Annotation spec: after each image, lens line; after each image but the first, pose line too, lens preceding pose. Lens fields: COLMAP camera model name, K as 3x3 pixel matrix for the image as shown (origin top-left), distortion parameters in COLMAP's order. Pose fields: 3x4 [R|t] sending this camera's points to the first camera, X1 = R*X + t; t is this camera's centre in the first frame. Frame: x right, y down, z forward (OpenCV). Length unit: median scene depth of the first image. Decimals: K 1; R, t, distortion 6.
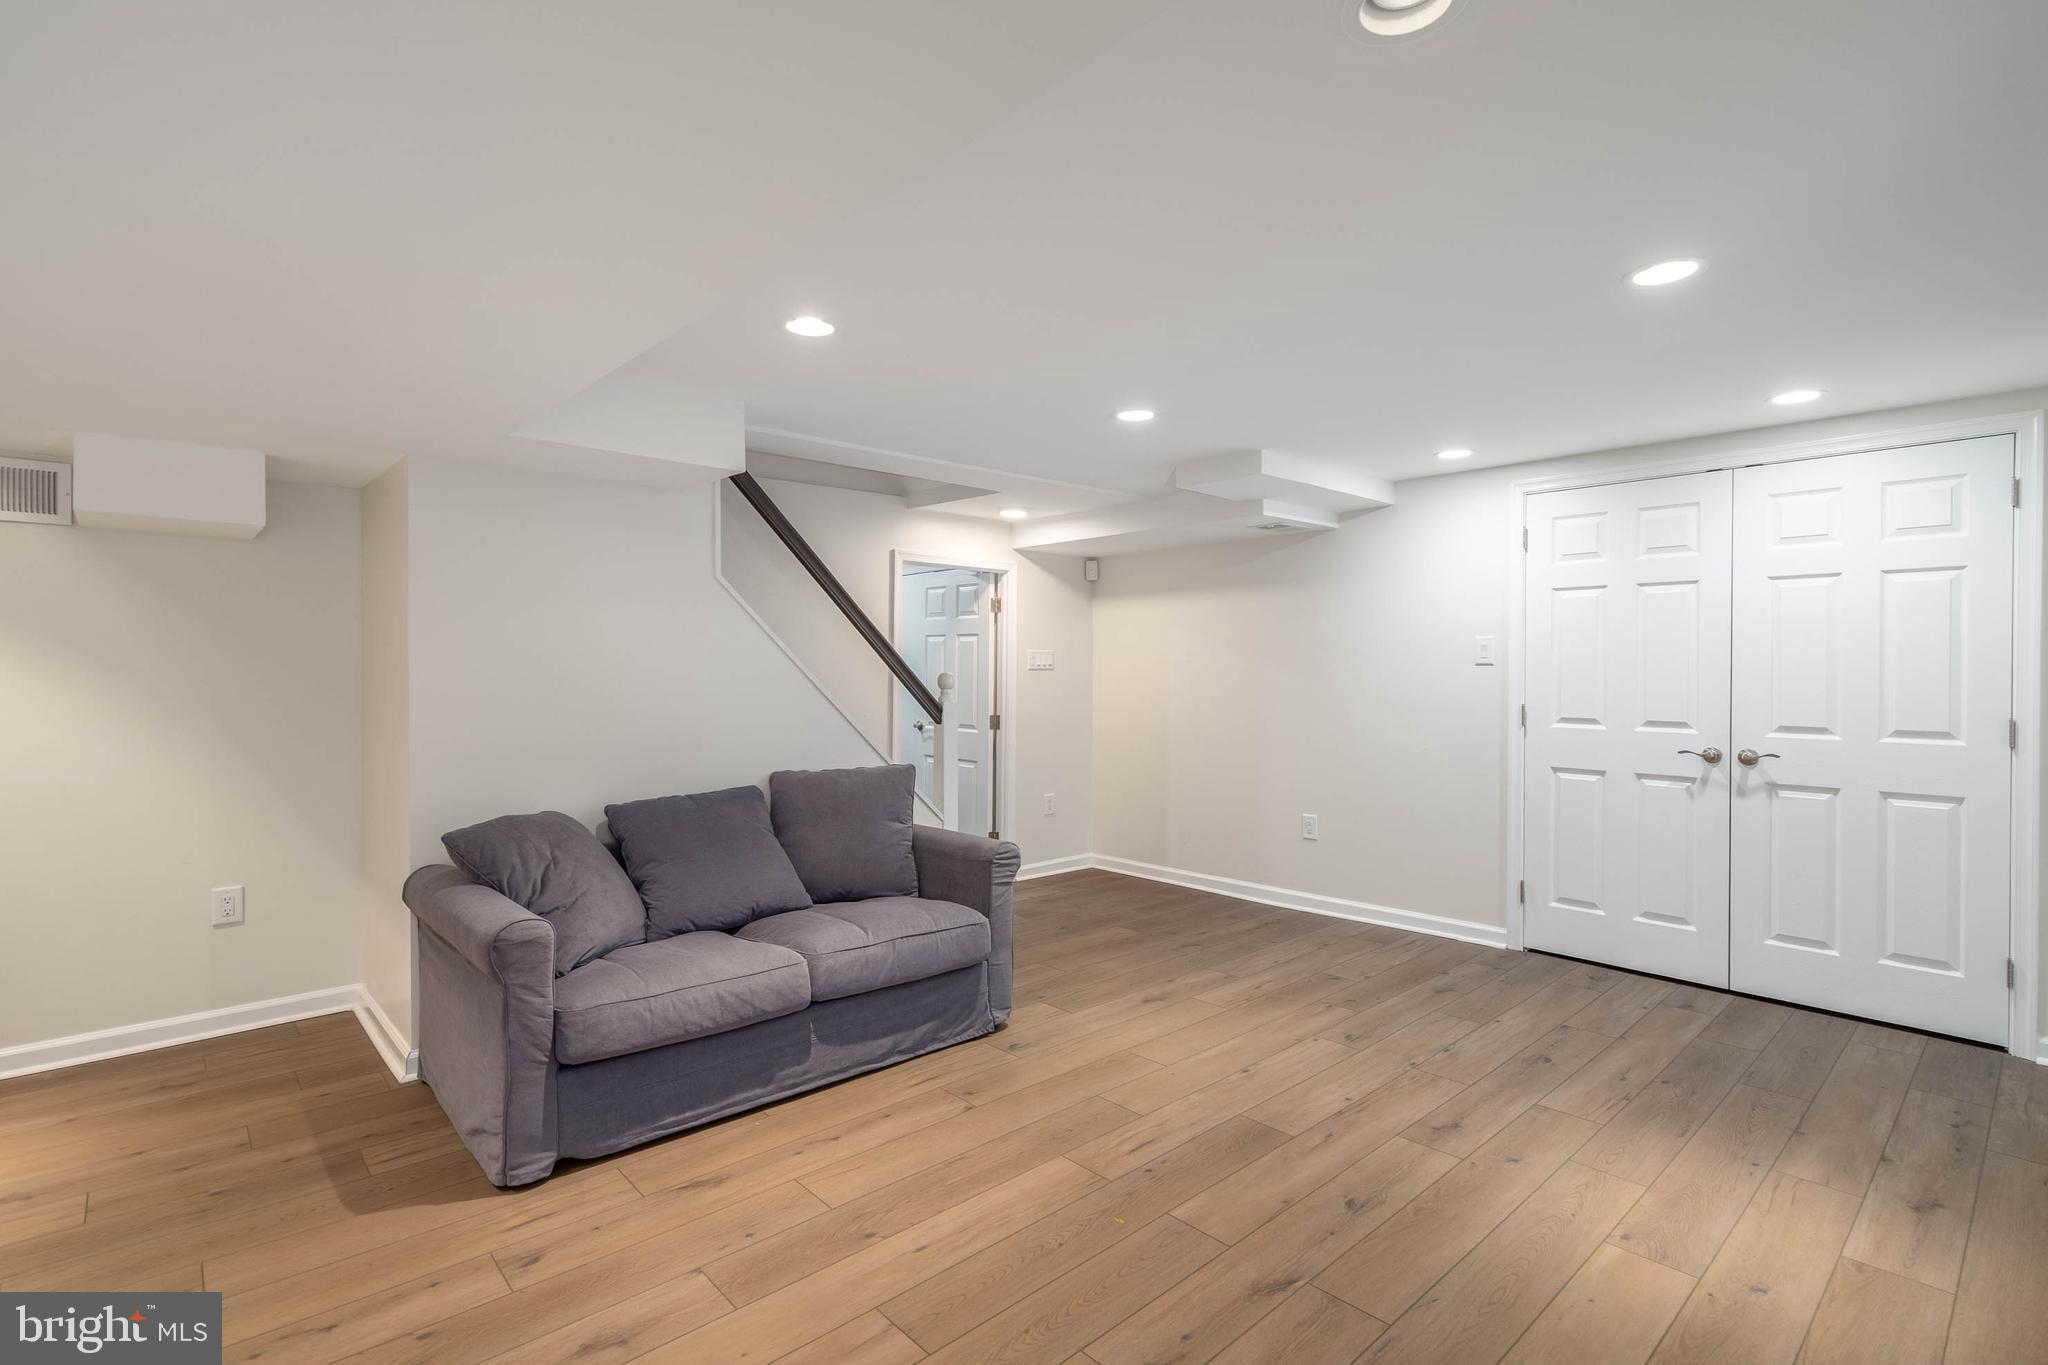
lens RADIAL K [[965.5, 0, 1024.4], [0, 965.5, 680.0], [0, 0, 1]] dist [0.000043, -0.000046]
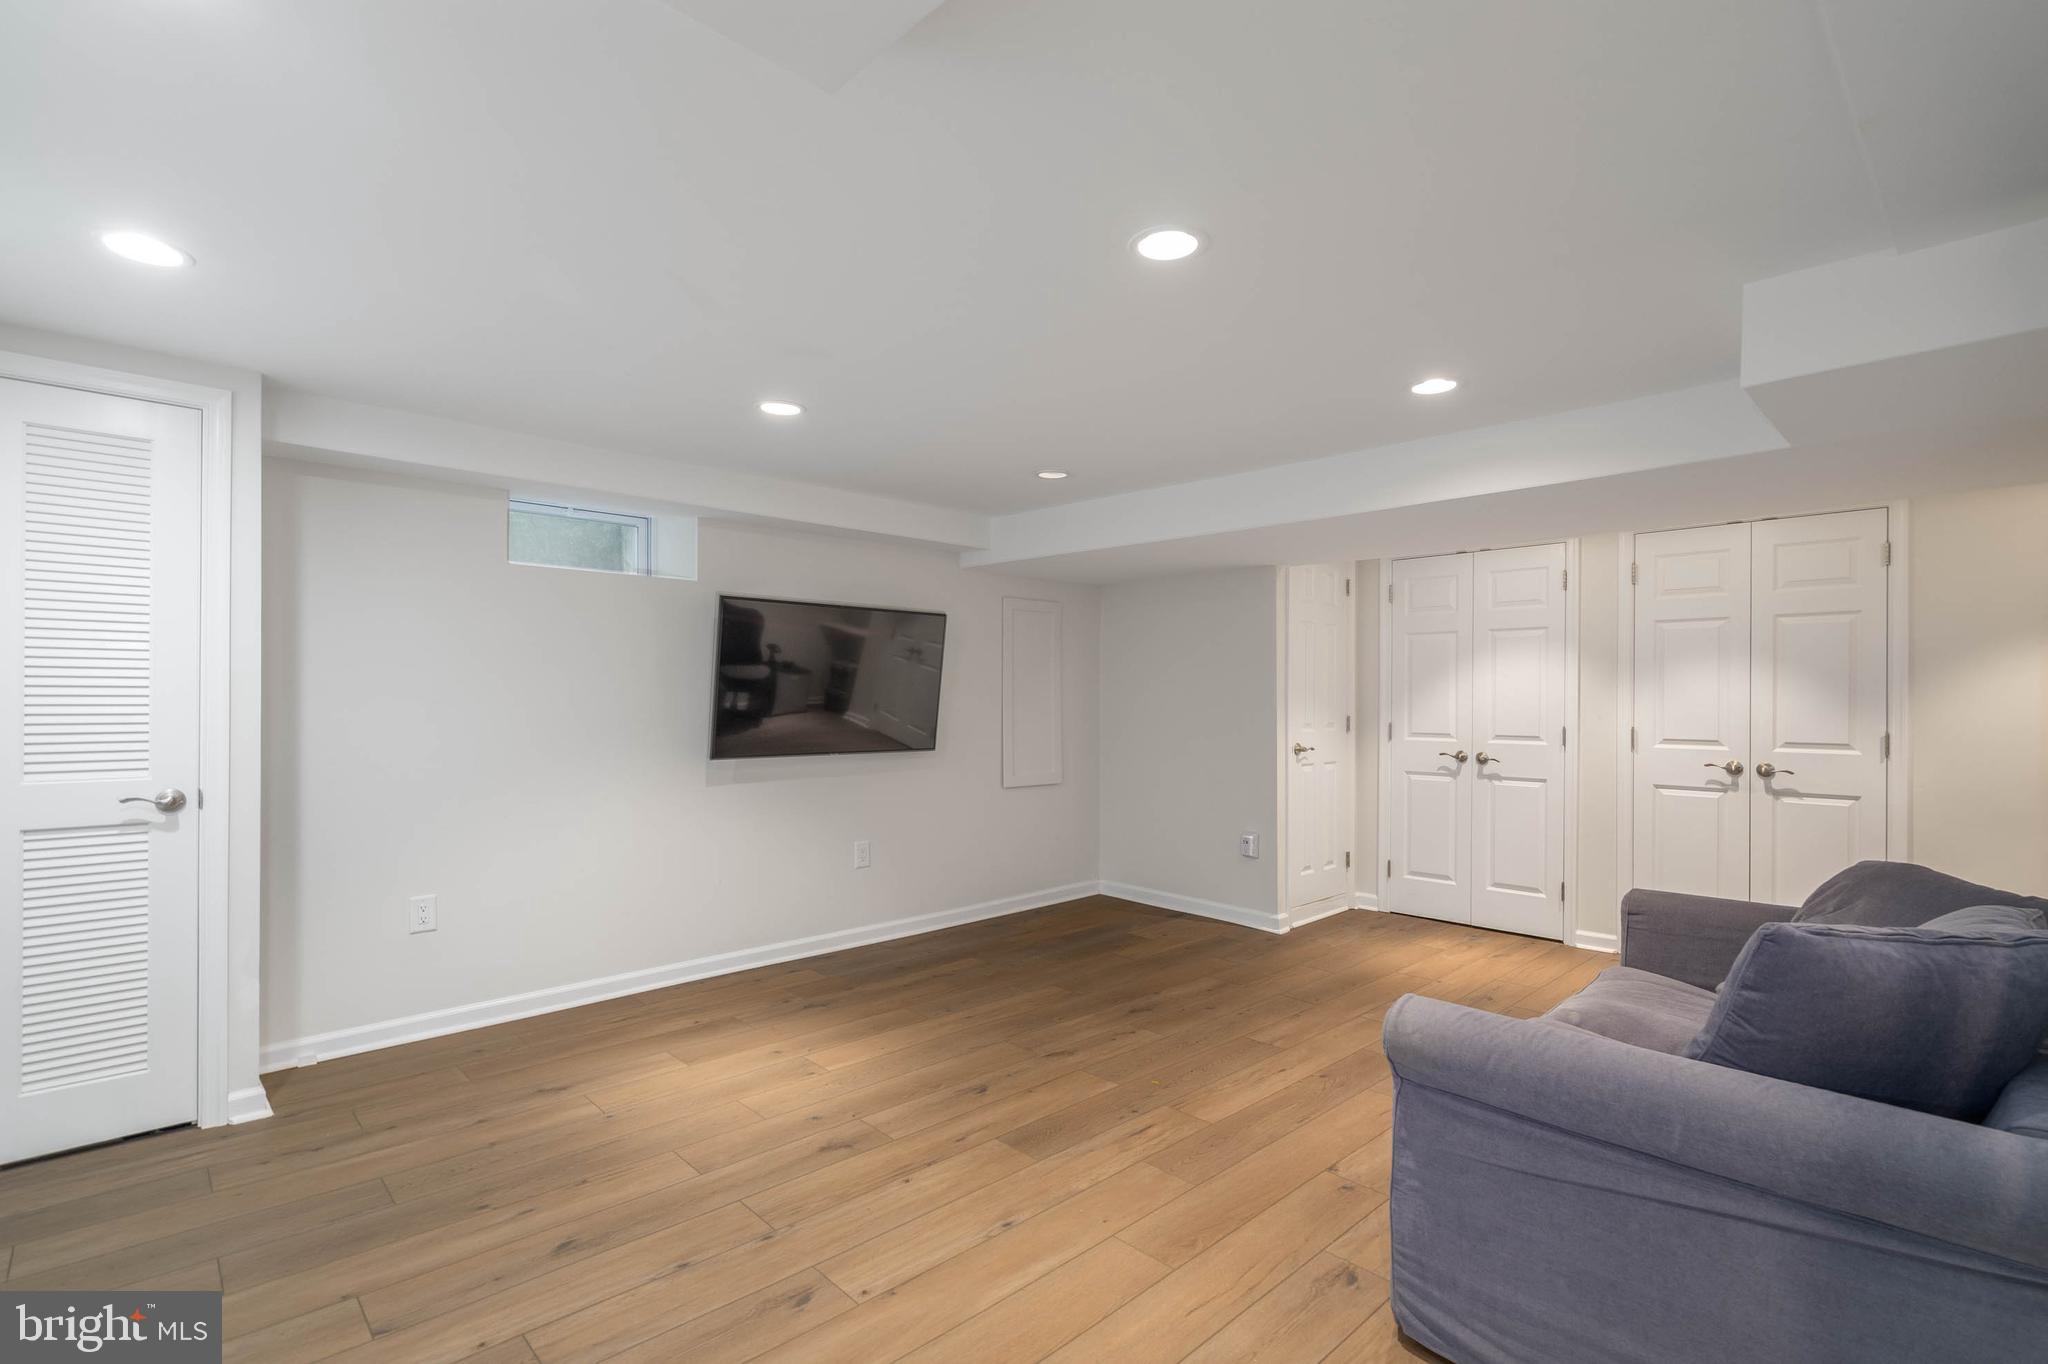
lens RADIAL K [[965.5, 0, 1023.4], [0, 965.5, 689.9], [0, 0, 1]] dist [0.000043, -0.000046]
pose [[-0.999691, -0.004558, -0.024445, 0.277979], [-0.004511, 0.999988, -0.001983, -0.006687], [0.024454, -0.001872, -0.999699, 2.047348]]
